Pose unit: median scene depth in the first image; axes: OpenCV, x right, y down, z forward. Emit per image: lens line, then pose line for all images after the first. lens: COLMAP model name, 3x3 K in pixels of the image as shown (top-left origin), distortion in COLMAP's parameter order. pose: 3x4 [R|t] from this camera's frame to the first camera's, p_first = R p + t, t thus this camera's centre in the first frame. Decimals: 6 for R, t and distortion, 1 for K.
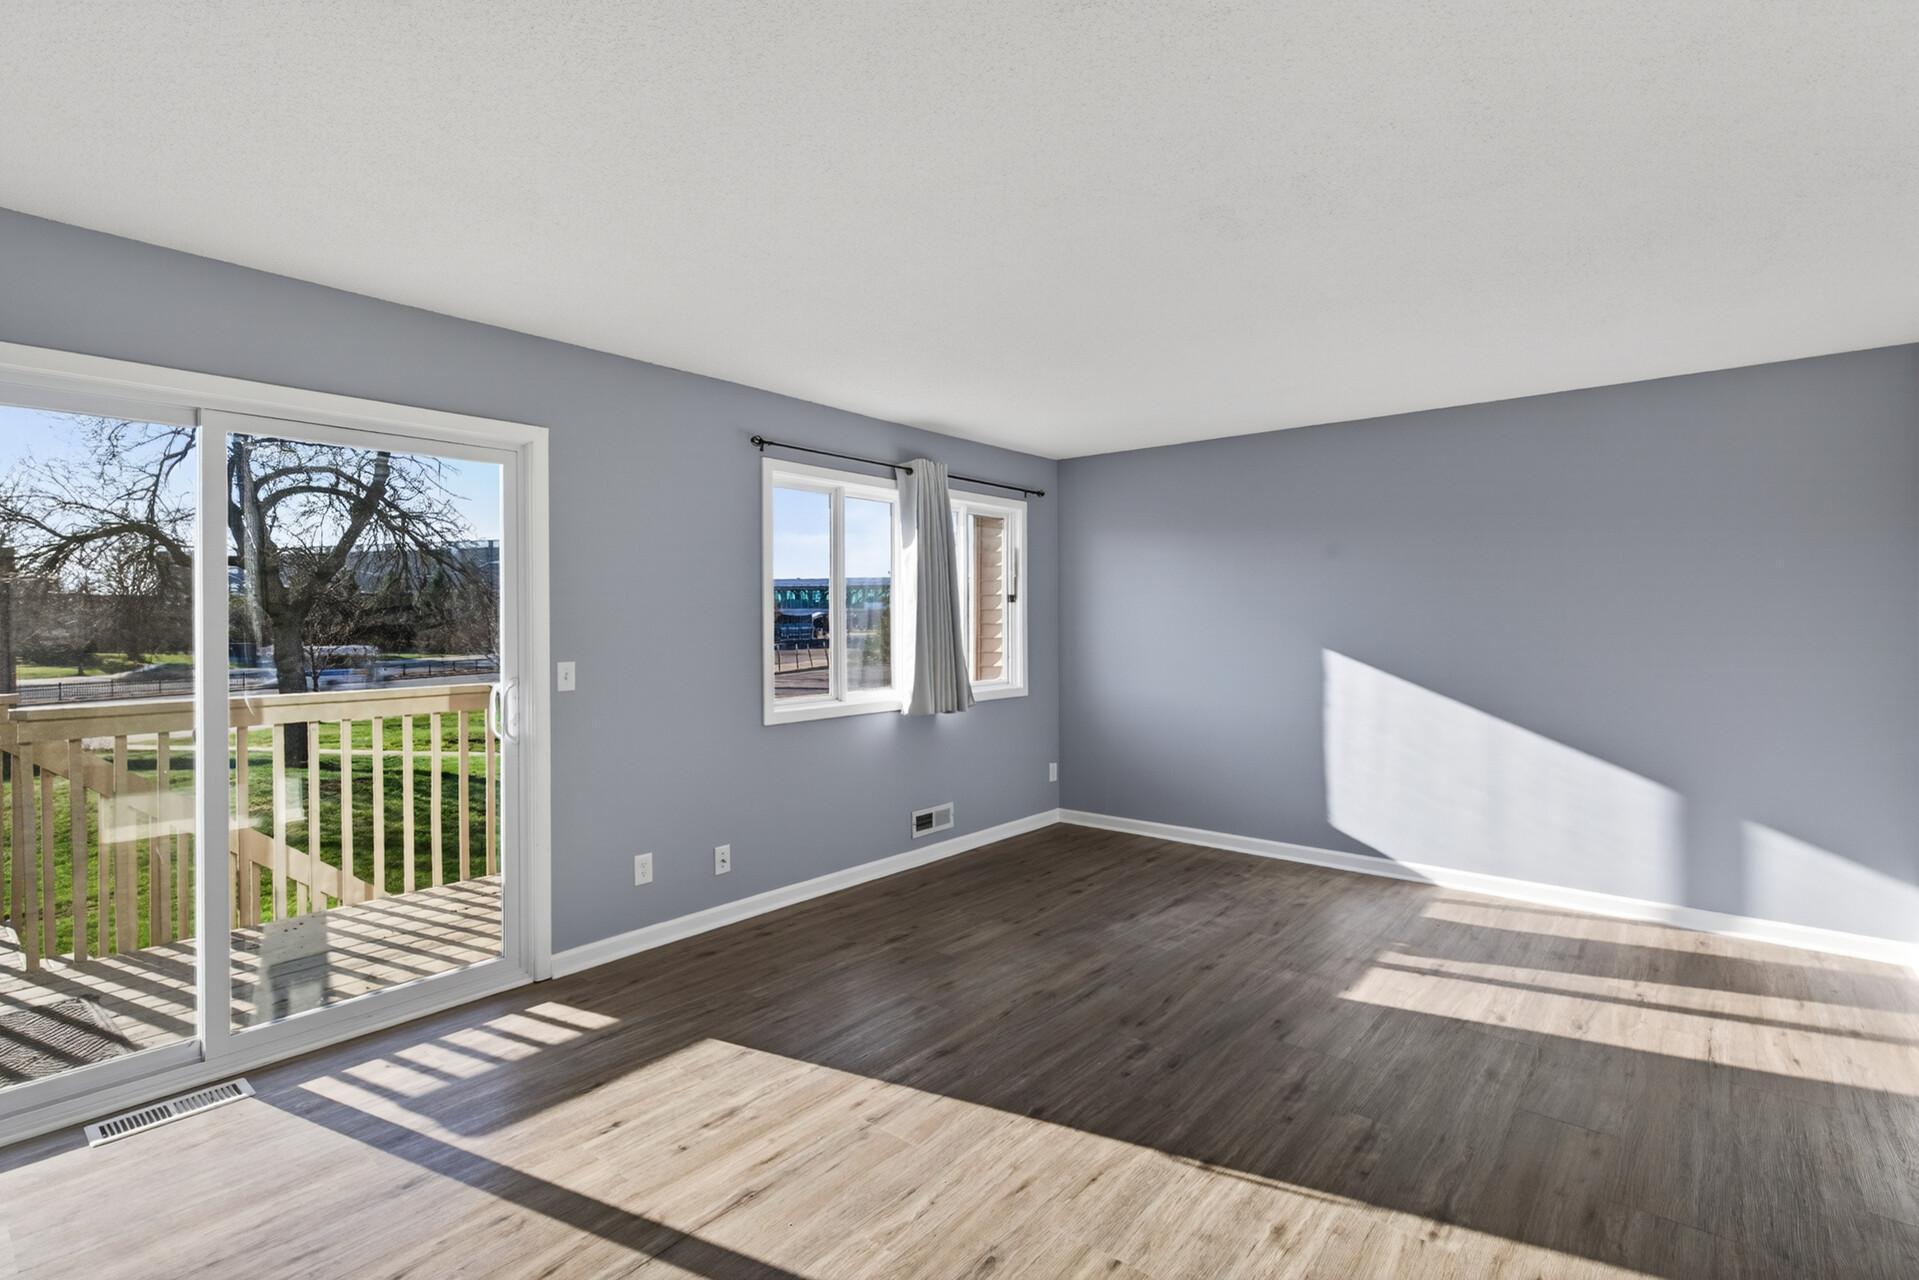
lens RADIAL K [[888.6, 0, 955.5], [0, 888.6, 614.7], [0, 0, 1]] dist [-0.000180, -0.000425]
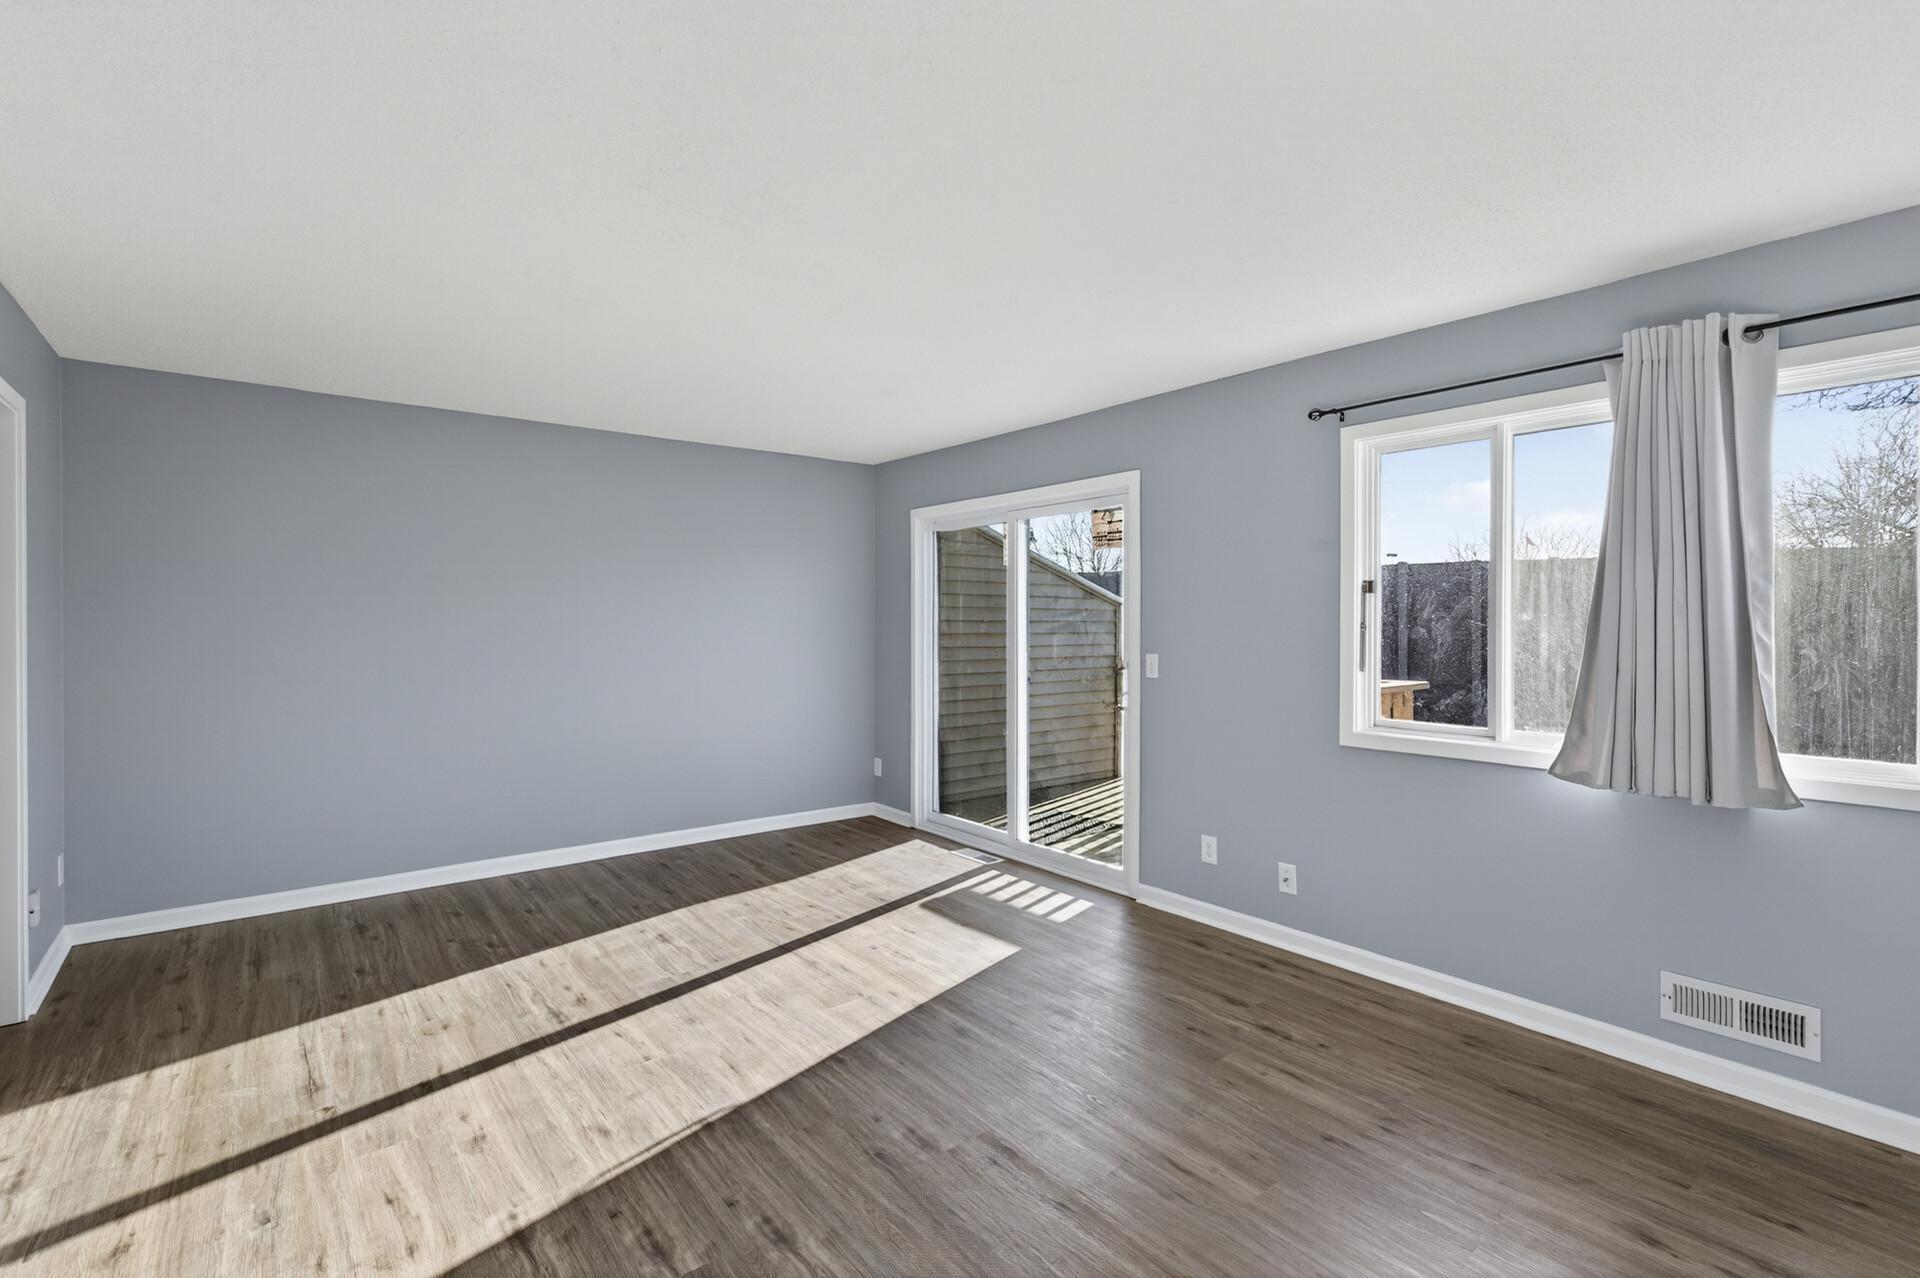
lens RADIAL K [[889.1, 0, 956.0], [0, 889.1, 613.7], [0, 0, 1]] dist [-0.000180, -0.000425]
pose [[-0.196194, -0.004099, -0.980557, 1.155238], [0.001578, 0.999989, -0.004495, 0.004939], [0.980564, -0.002429, -0.196185, 1.360722]]
